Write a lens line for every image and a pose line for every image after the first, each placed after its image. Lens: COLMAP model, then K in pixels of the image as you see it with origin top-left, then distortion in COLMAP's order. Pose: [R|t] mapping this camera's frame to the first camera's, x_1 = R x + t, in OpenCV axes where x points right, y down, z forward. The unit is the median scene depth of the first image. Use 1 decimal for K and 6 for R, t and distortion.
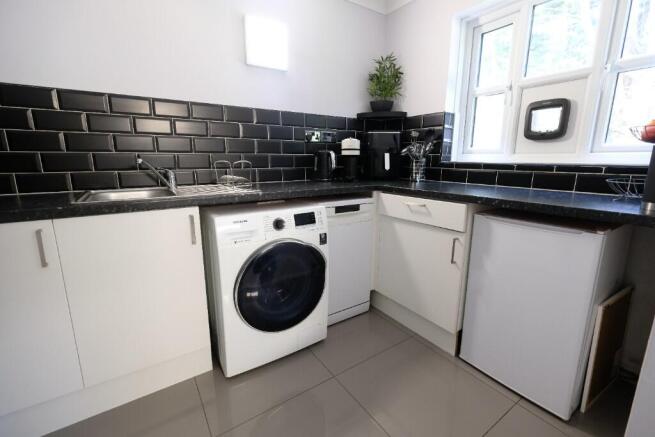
lens RADIAL K [[285.5, 0, 326.4], [0, 285.5, 212.4], [0, 0, 1]] dist [-0.001329, -0.000100]
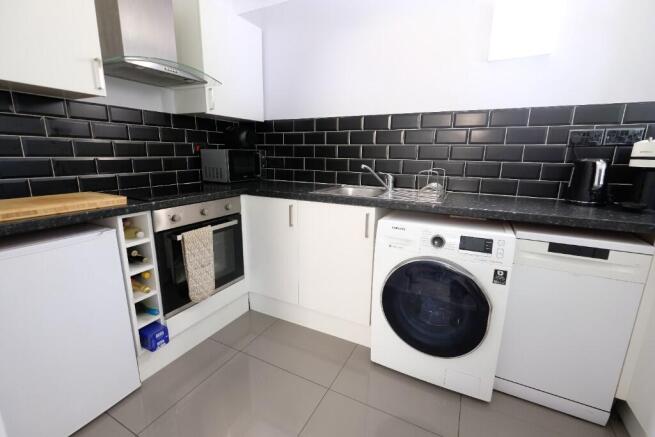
lens RADIAL K [[286.5, 0, 327.5], [0, 286.5, 218.5], [0, 0, 1]] dist [-0.001569, -0.000238]
pose [[0.482494, 0.194971, -0.853924, 0.380531], [-0.178909, 0.976294, 0.121822, -0.069071], [0.857433, 0.093997, 0.505938, 0.196098]]
